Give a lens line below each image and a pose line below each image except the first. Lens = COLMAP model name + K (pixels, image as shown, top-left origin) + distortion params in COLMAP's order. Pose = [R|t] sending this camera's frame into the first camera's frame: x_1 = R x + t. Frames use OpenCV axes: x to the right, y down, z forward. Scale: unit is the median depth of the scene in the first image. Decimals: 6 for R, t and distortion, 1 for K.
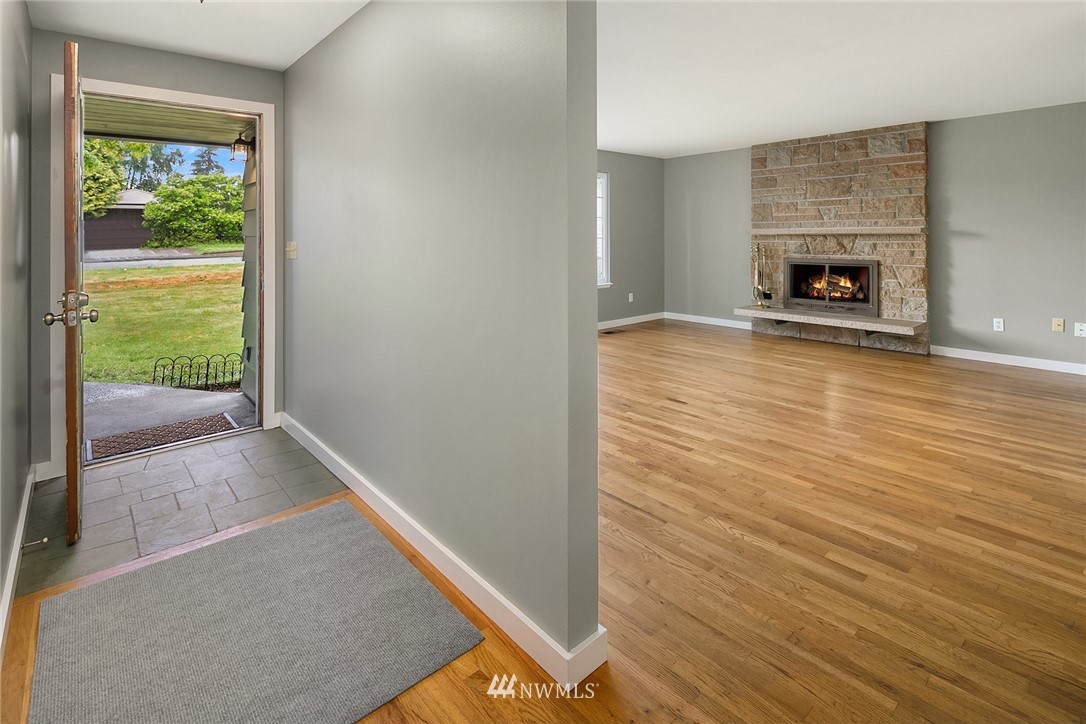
lens RADIAL K [[517.9, 0, 542.0], [0, 517.9, 356.1], [0, 0, 1]] dist [-0.001655, 0.000035]
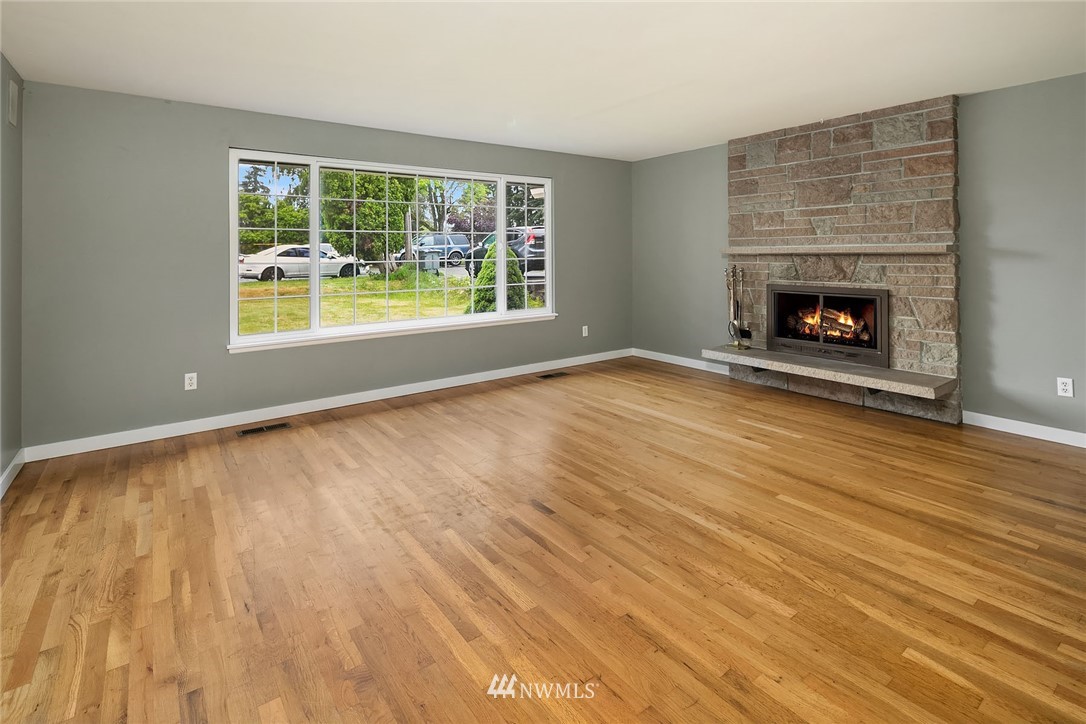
lens RADIAL K [[523.1, 0, 543.0], [0, 523.1, 362.0], [0, 0, 1]] dist [-0.000800, -0.000100]
pose [[0.997119, 0.012734, -0.074783, 0.217227], [-0.014446, 0.999645, -0.022399, -0.058809], [0.074471, 0.023414, 0.996948, 0.229936]]
